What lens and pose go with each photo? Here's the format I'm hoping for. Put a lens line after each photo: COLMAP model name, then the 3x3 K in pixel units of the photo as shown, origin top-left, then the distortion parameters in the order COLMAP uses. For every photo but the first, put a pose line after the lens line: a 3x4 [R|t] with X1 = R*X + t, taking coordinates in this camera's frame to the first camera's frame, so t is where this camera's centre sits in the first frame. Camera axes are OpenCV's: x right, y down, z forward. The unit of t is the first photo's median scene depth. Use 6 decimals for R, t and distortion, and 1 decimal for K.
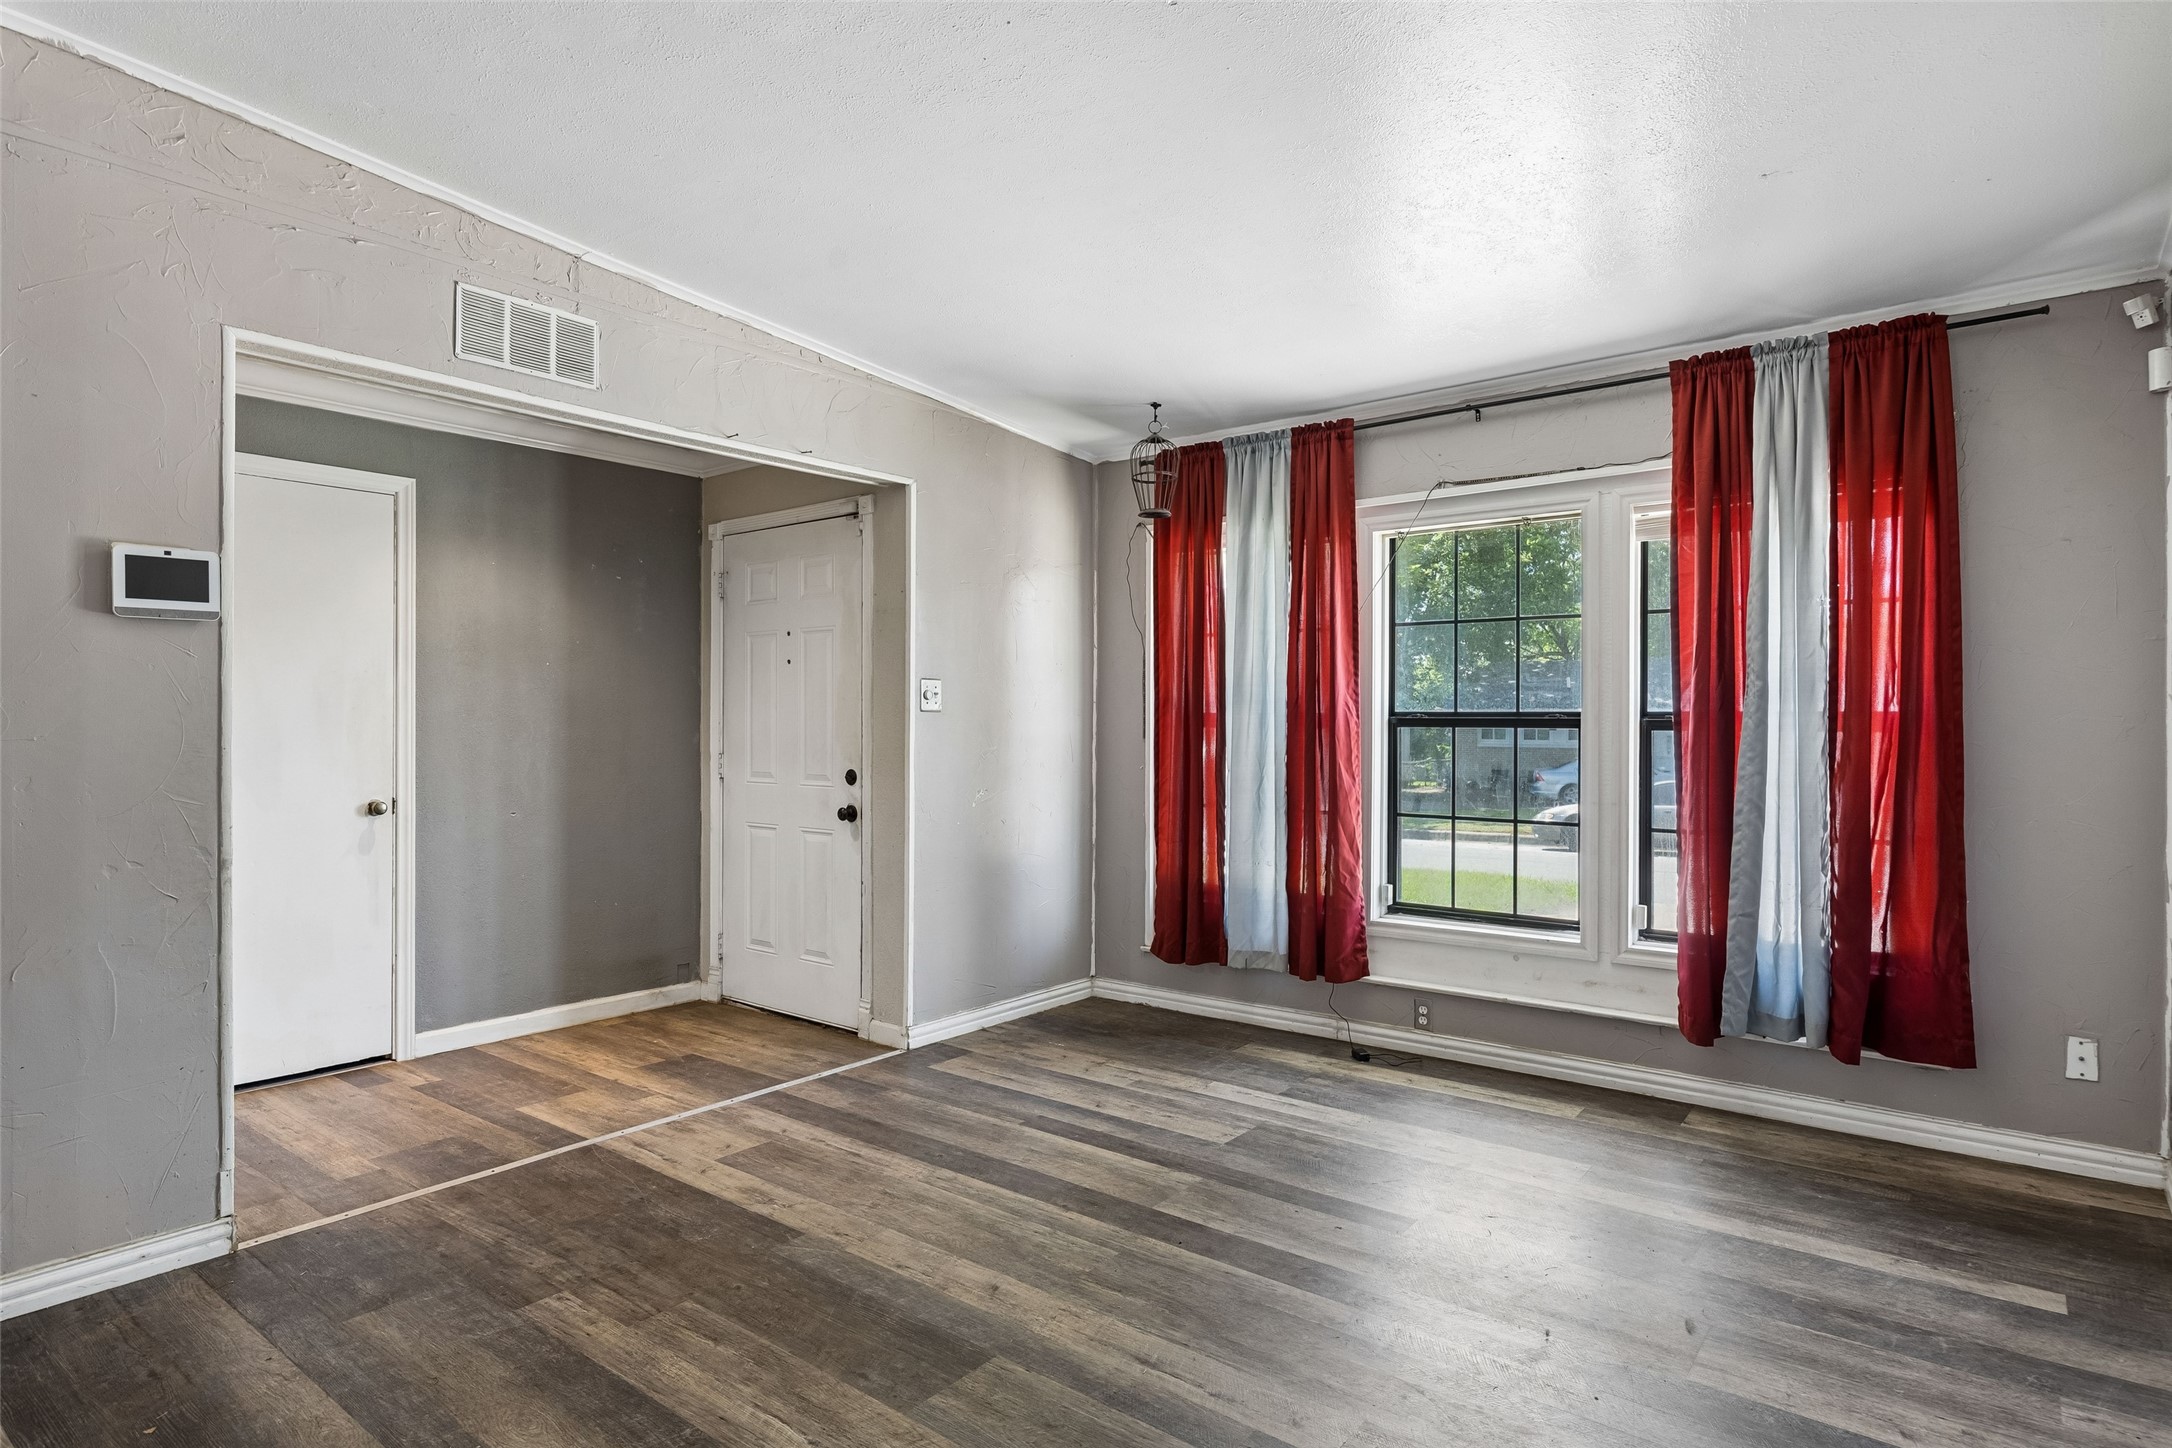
lens RADIAL K [[1149.7, 0, 1086.0], [0, 1149.7, 724.0], [0, 0, 1]] dist [-0.003686, -0.000917]
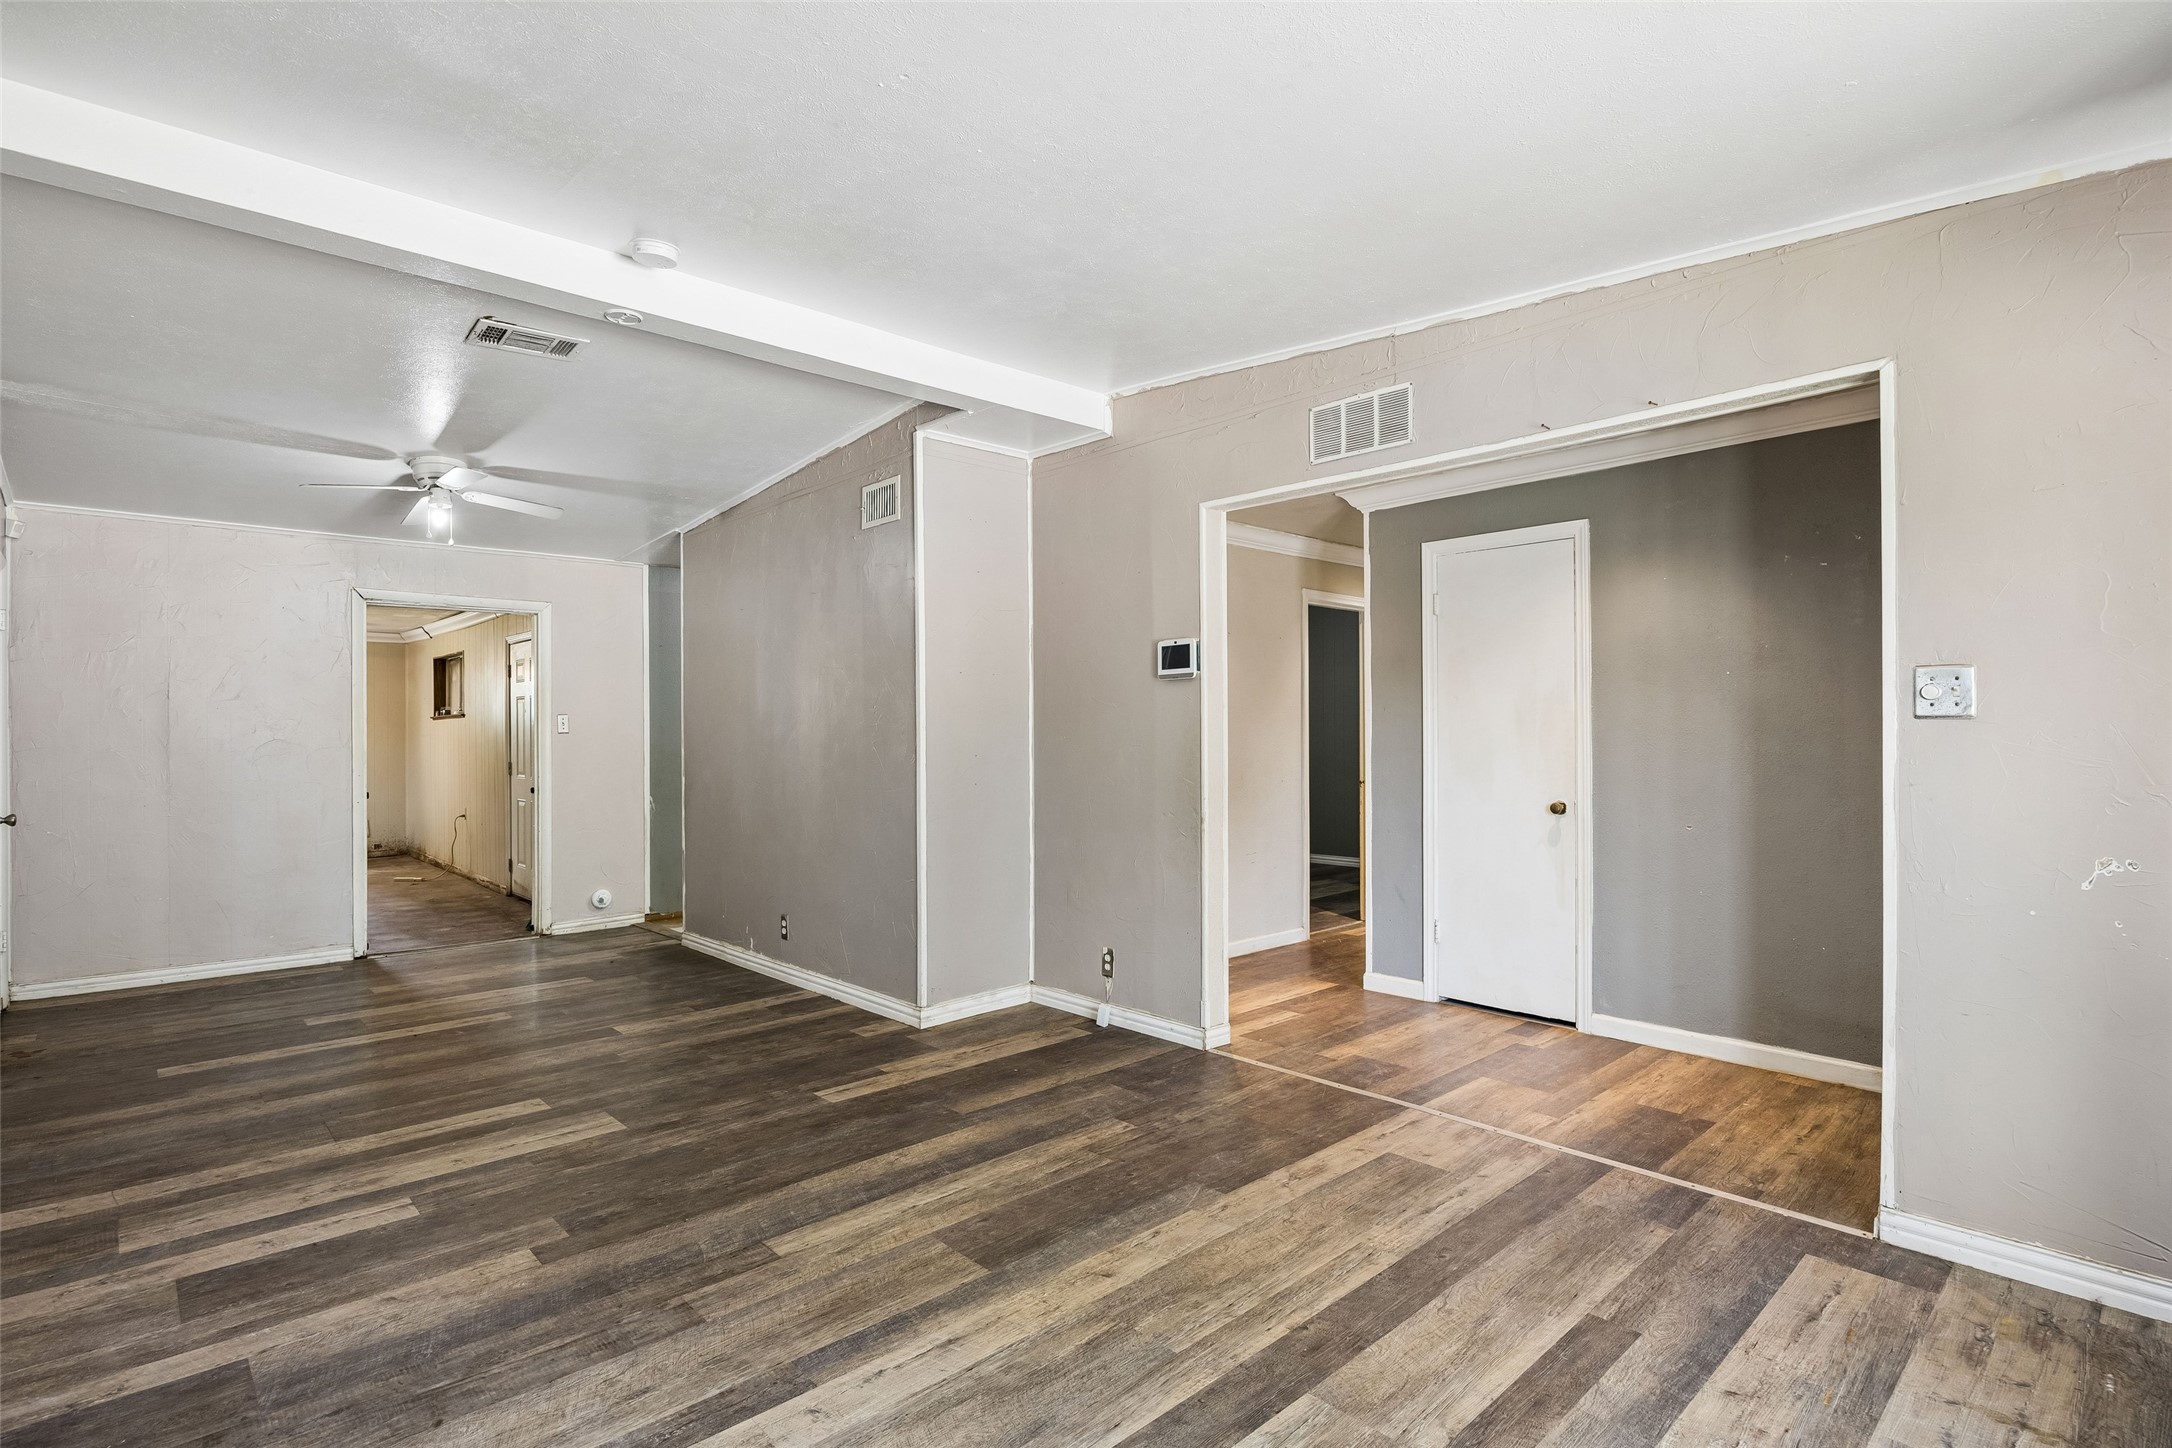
lens RADIAL K [[1054.7, 0, 1054.4], [0, 1054.7, 730.6], [0, 0, 1]] dist [-0.011364, 0.001215]
pose [[-0.168732, -0.004605, -0.985651, 0.688781], [0.003189, 0.999981, -0.005218, -0.002845], [0.985657, -0.004024, -0.168714, 0.873039]]
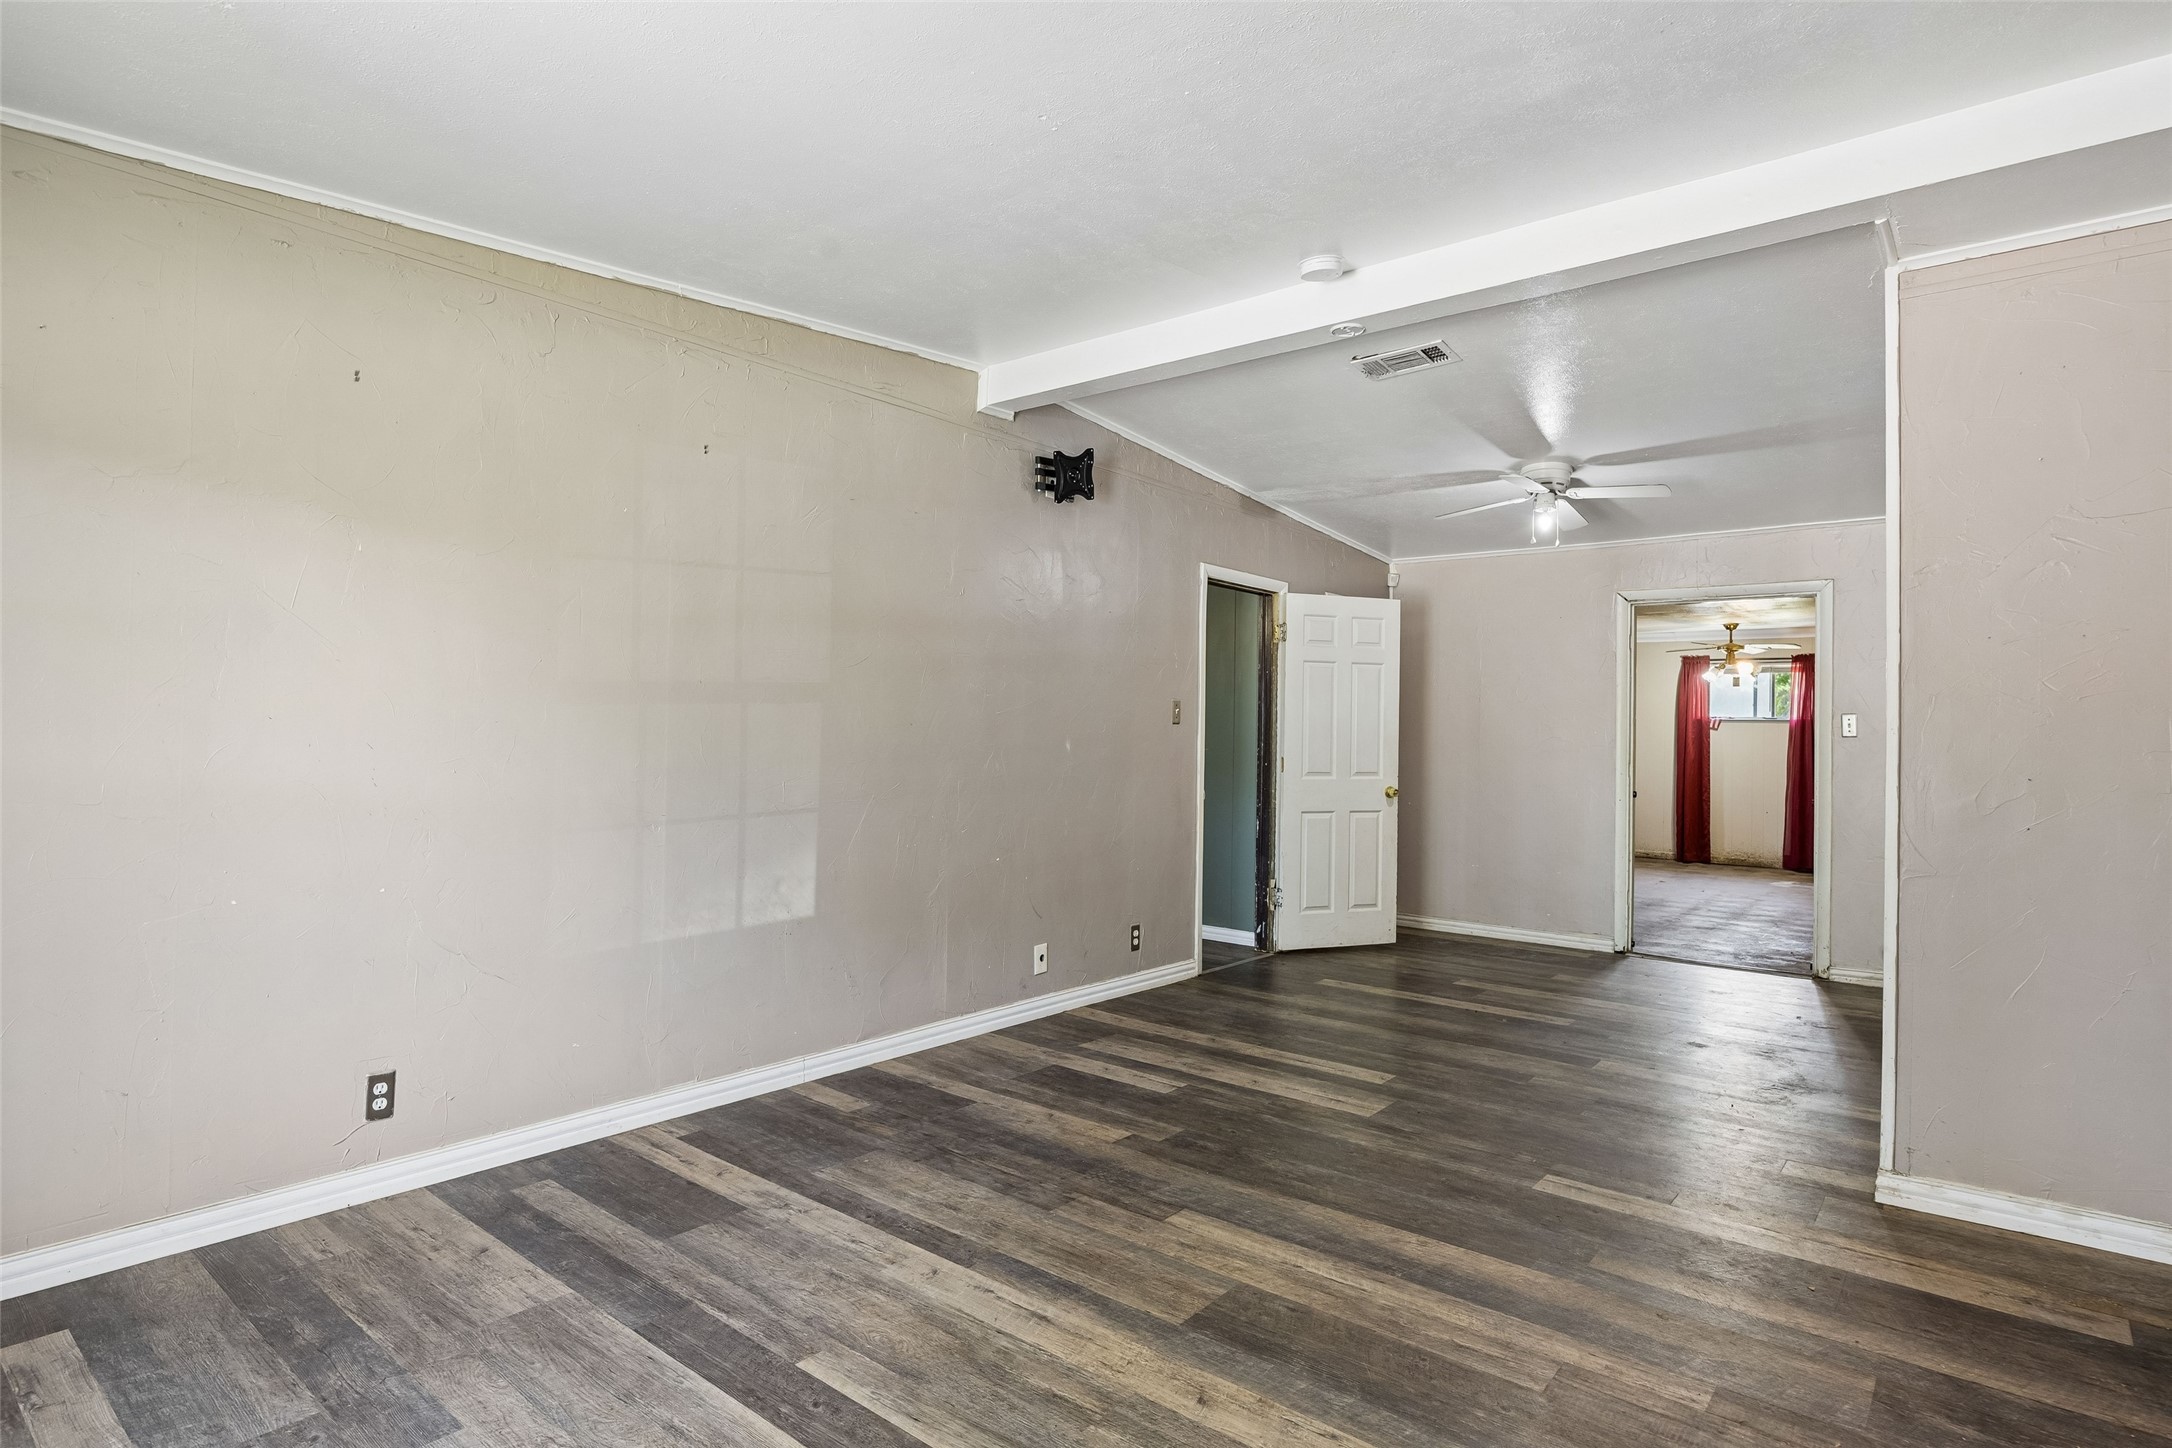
lens RADIAL K [[1149.7, 0, 1086.0], [0, 1149.7, 724.0], [0, 0, 1]] dist [-0.003686, -0.000917]
pose [[-0.999589, -0.020597, 0.019923, -0.000356], [-0.020641, 0.999785, -0.002005, -0.004260], [-0.019878, -0.002416, -0.999799, 1.446747]]
